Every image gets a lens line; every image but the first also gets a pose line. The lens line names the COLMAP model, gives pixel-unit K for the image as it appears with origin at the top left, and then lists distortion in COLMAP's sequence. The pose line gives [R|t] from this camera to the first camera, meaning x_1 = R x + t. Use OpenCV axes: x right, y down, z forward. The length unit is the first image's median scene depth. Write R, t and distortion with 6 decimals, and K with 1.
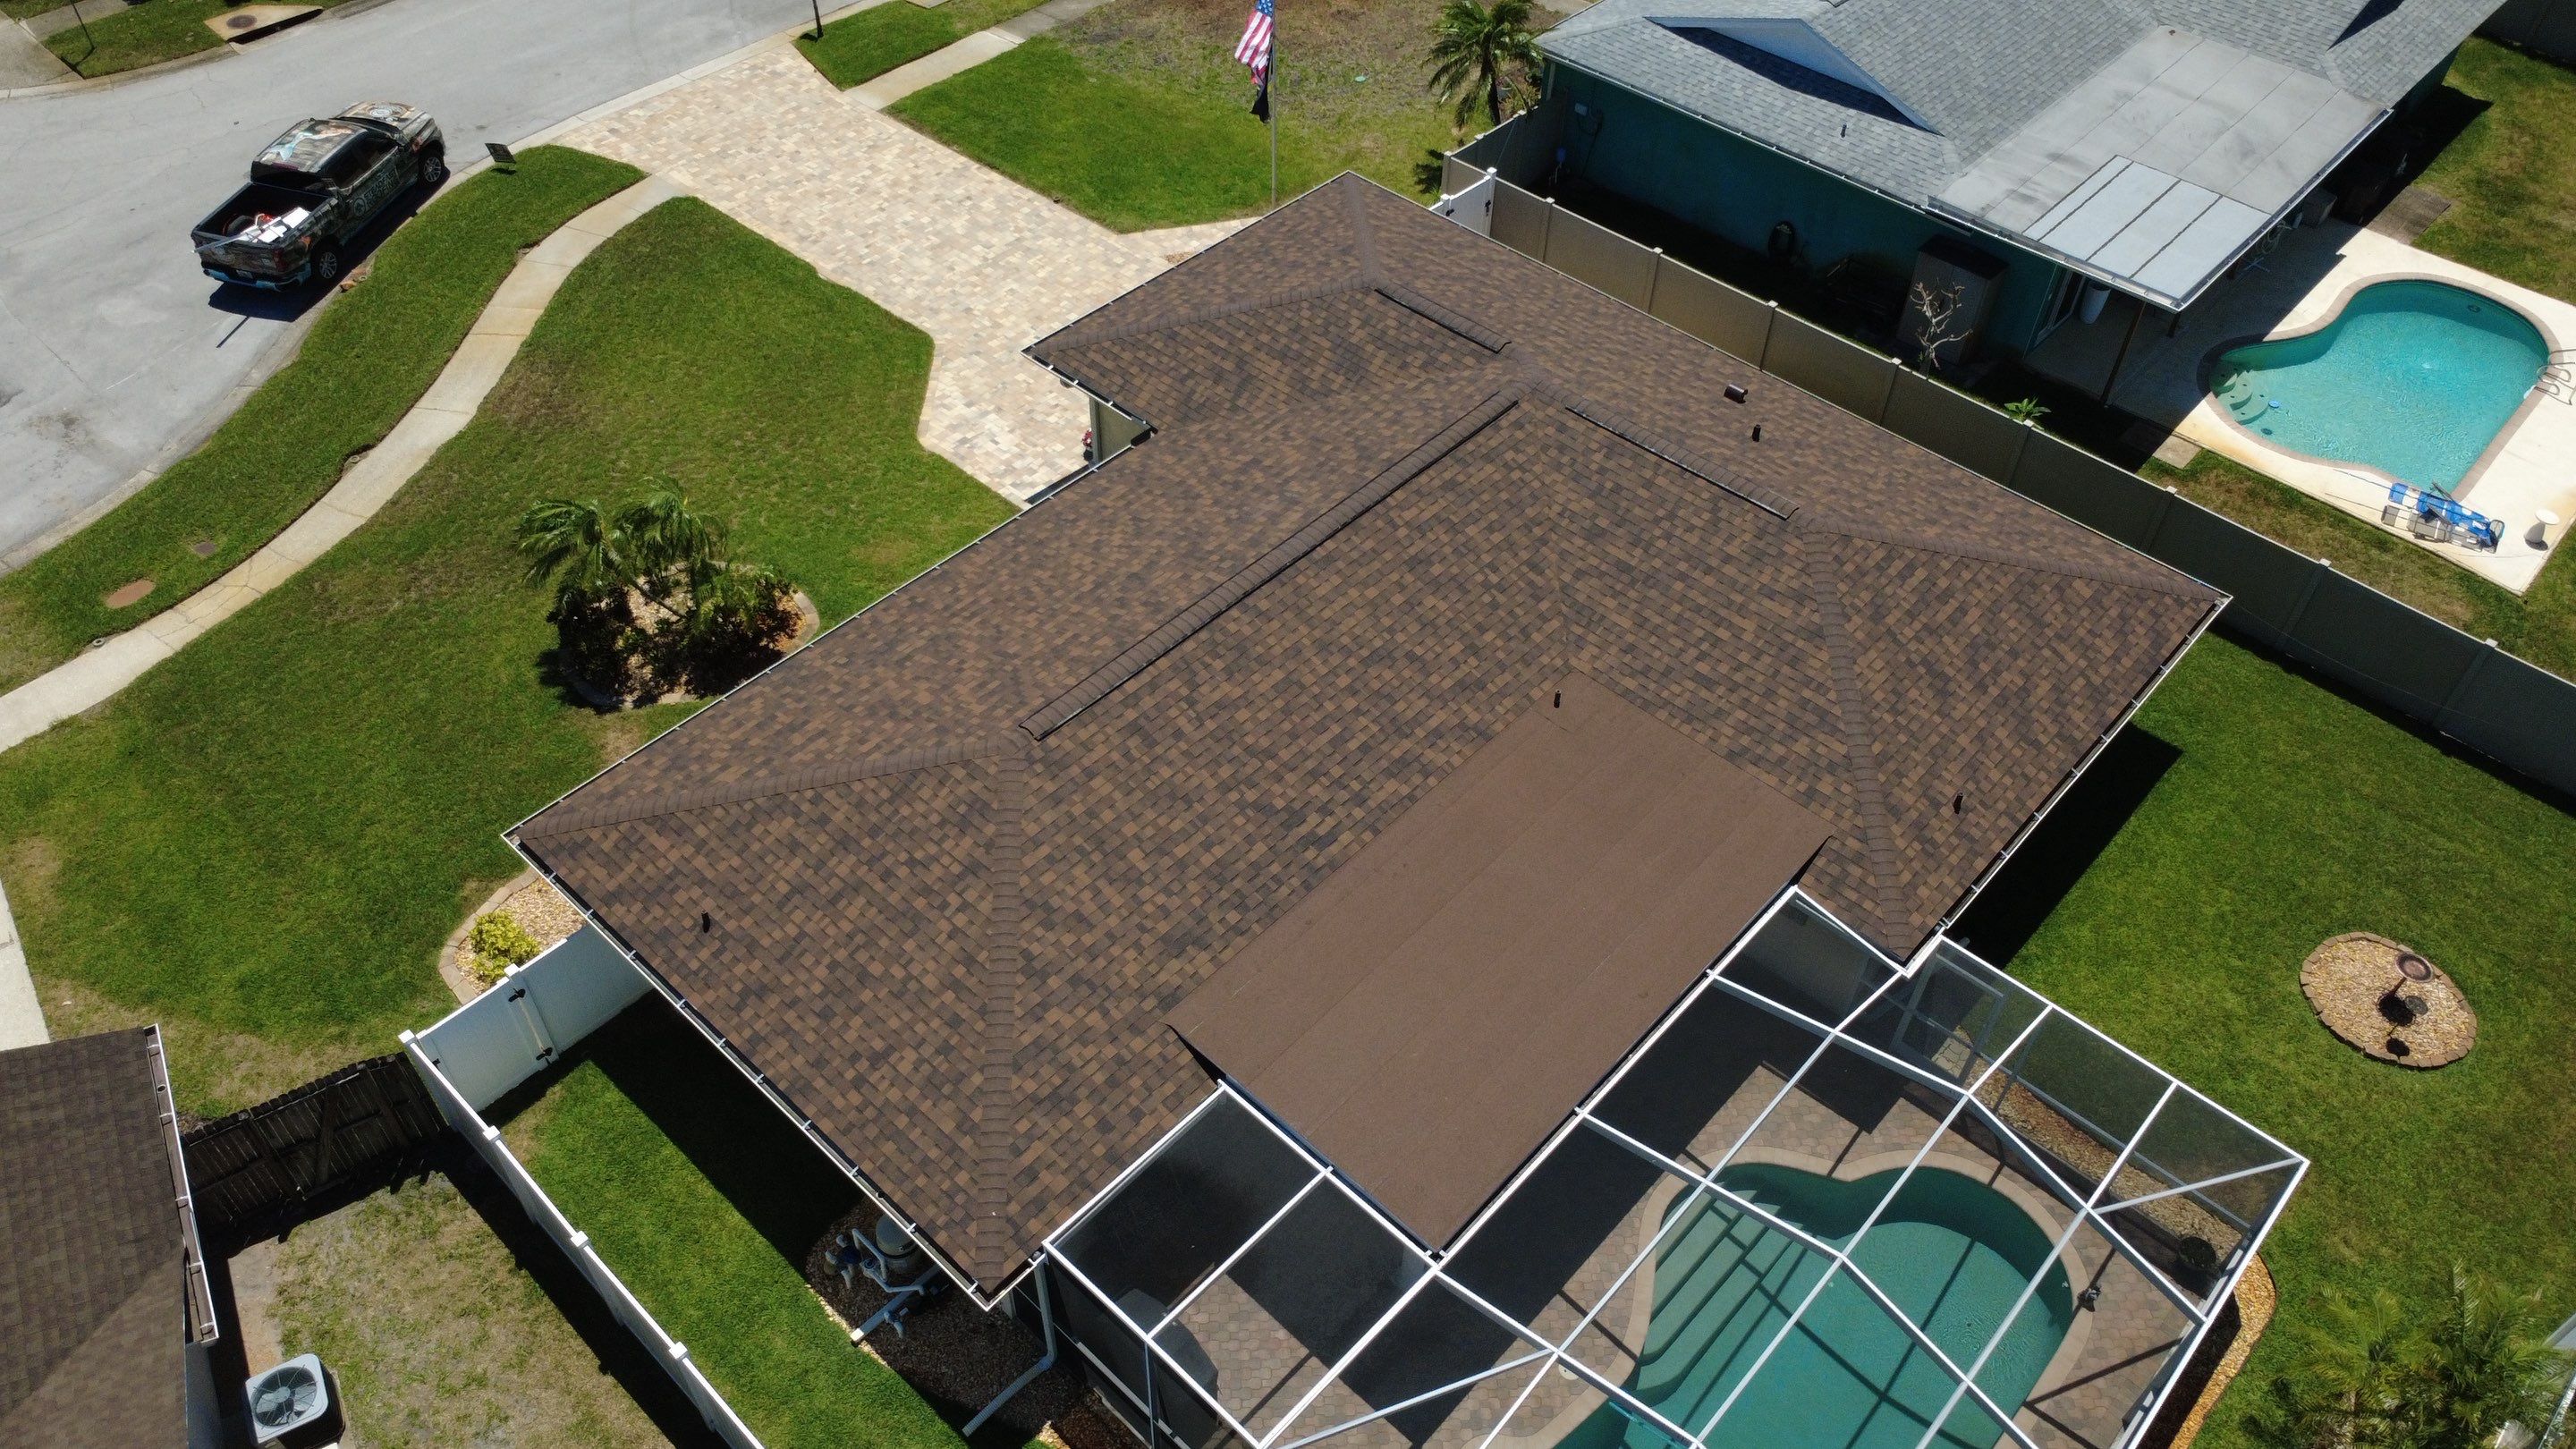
lens RADIAL K [[1877.5, 0, 1283.9], [0, 1877.5, 721.9], [0, 0, 1]] dist [-0.003056, 0.004975]
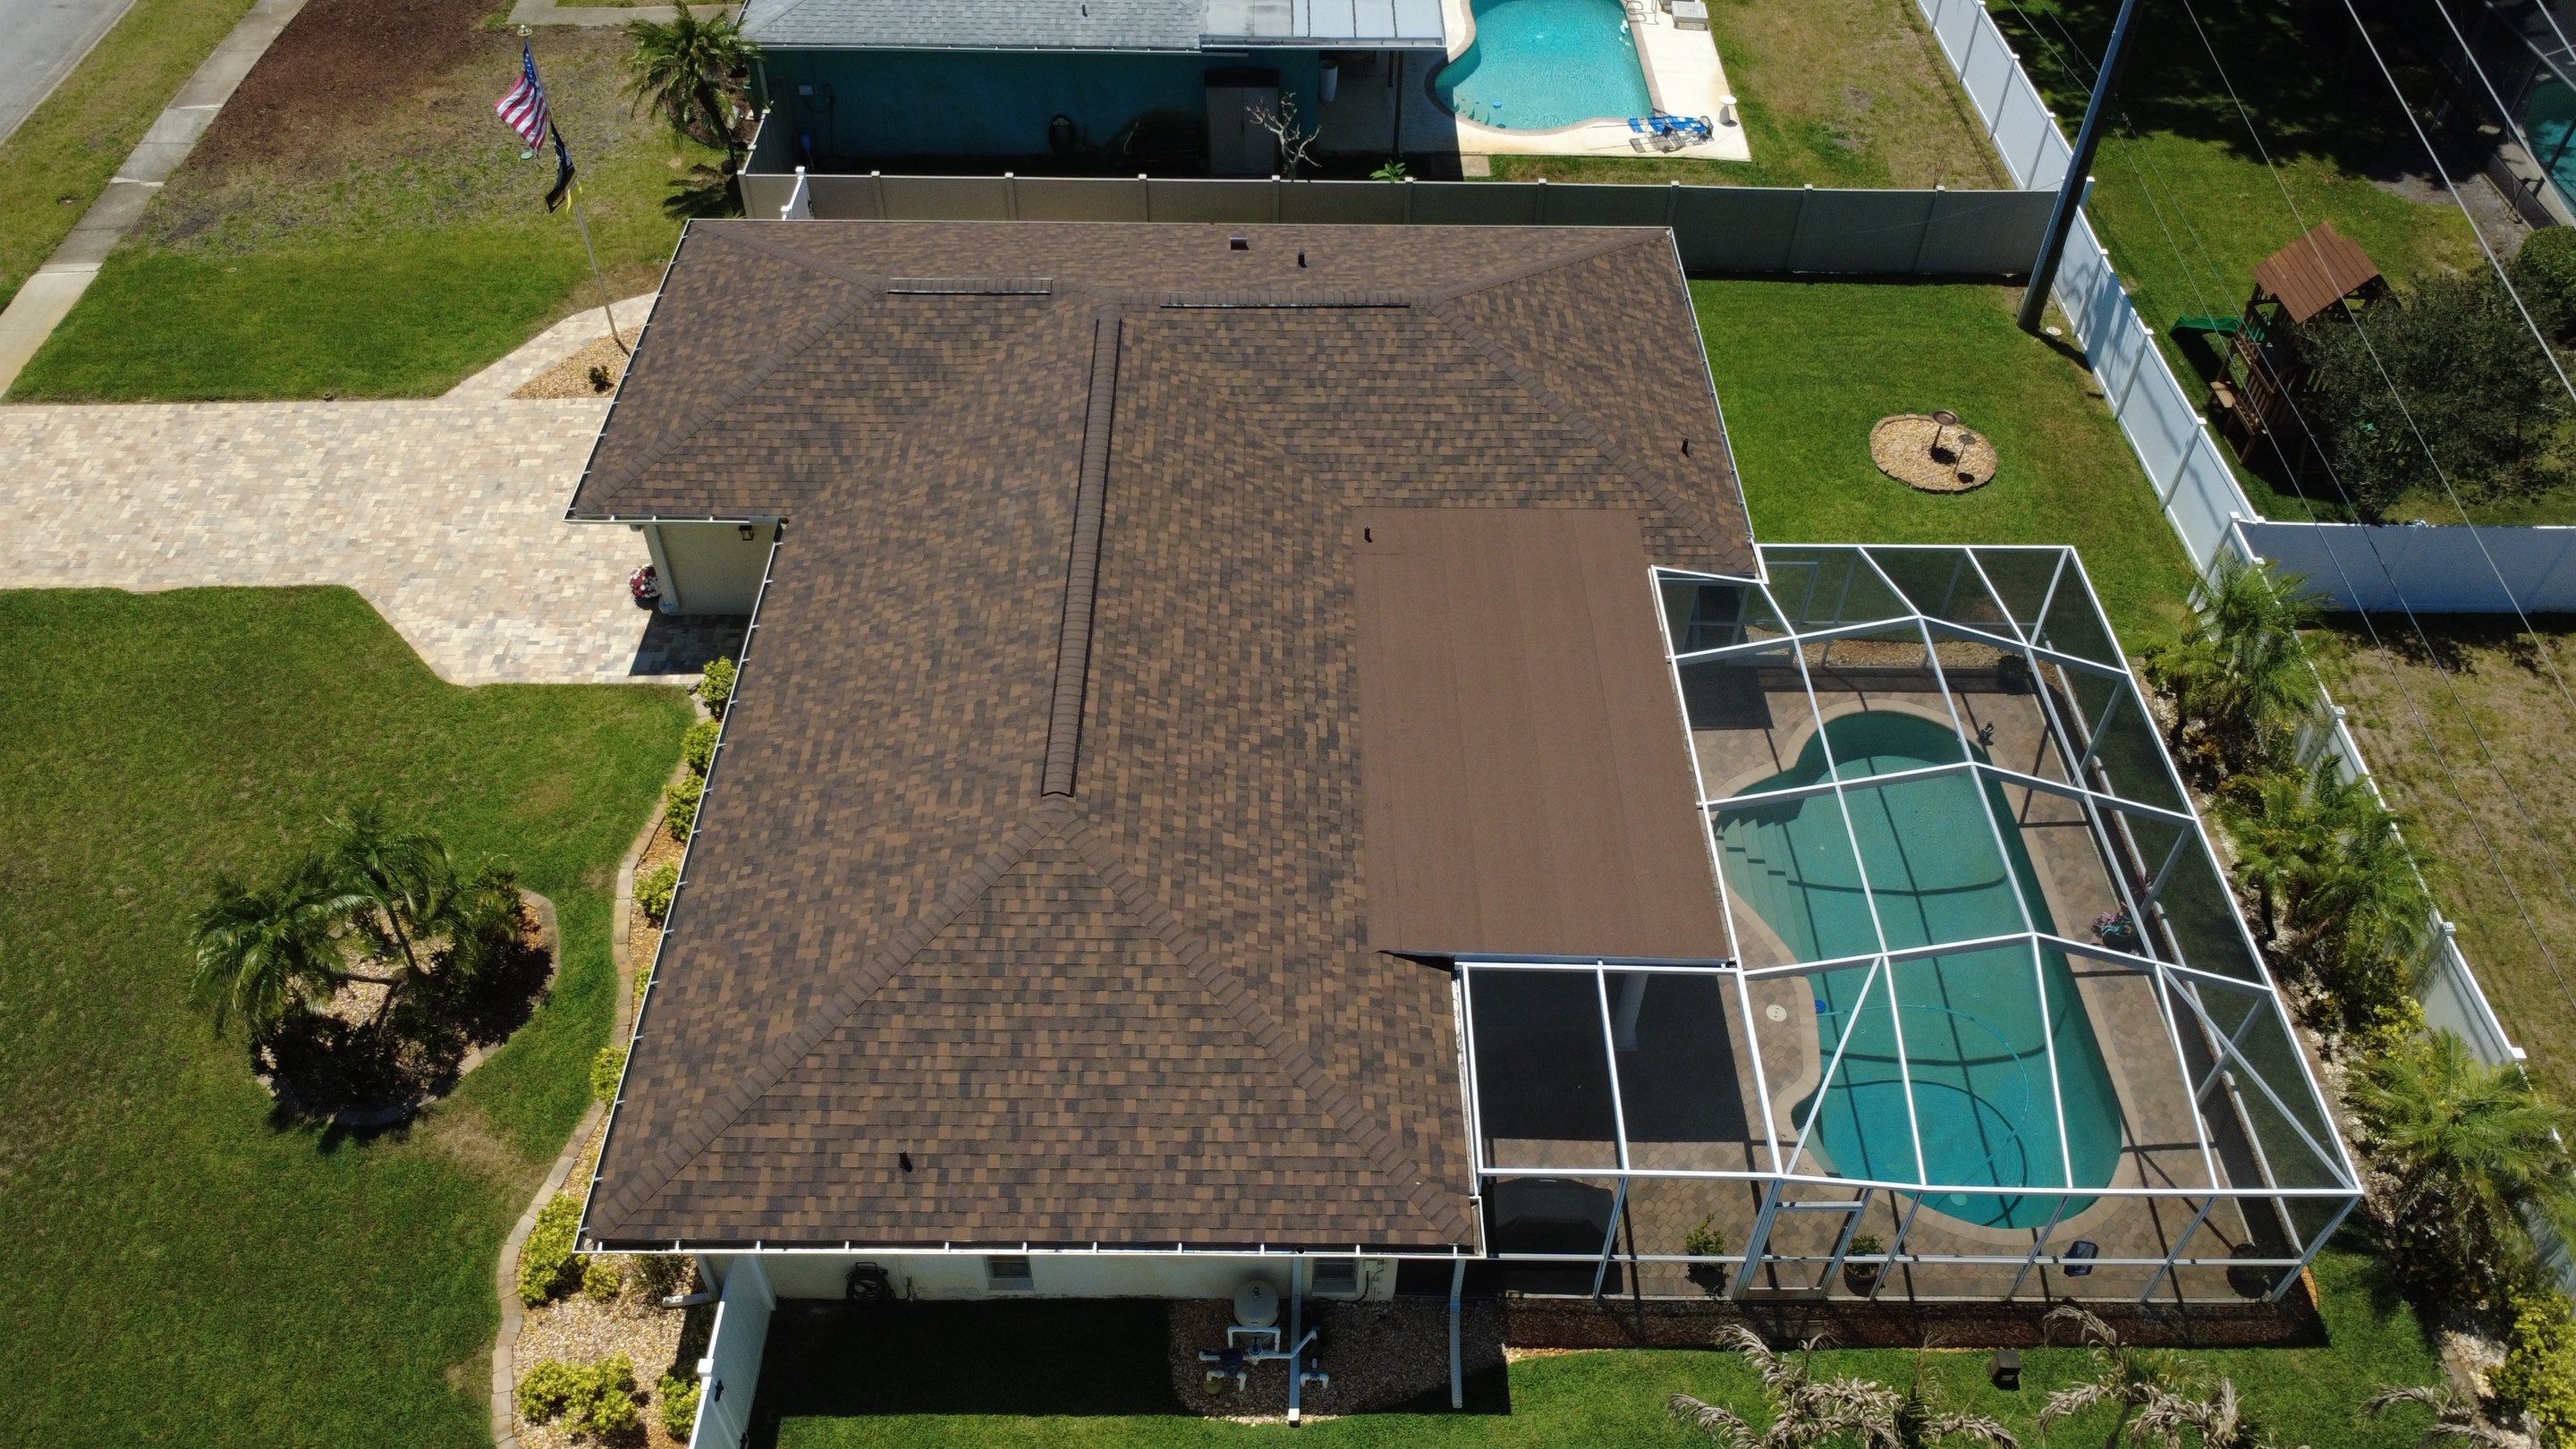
lens RADIAL K [[1877.5, 0, 1285.8], [0, 1877.5, 719.6], [0, 0, 1]] dist [-0.003056, 0.004975]
pose [[0.732138, -0.494740, 0.468195, -0.398560], [0.491487, 0.859596, 0.139771, -0.085640], [-0.471609, 0.127780, 0.872501, 0.107726]]
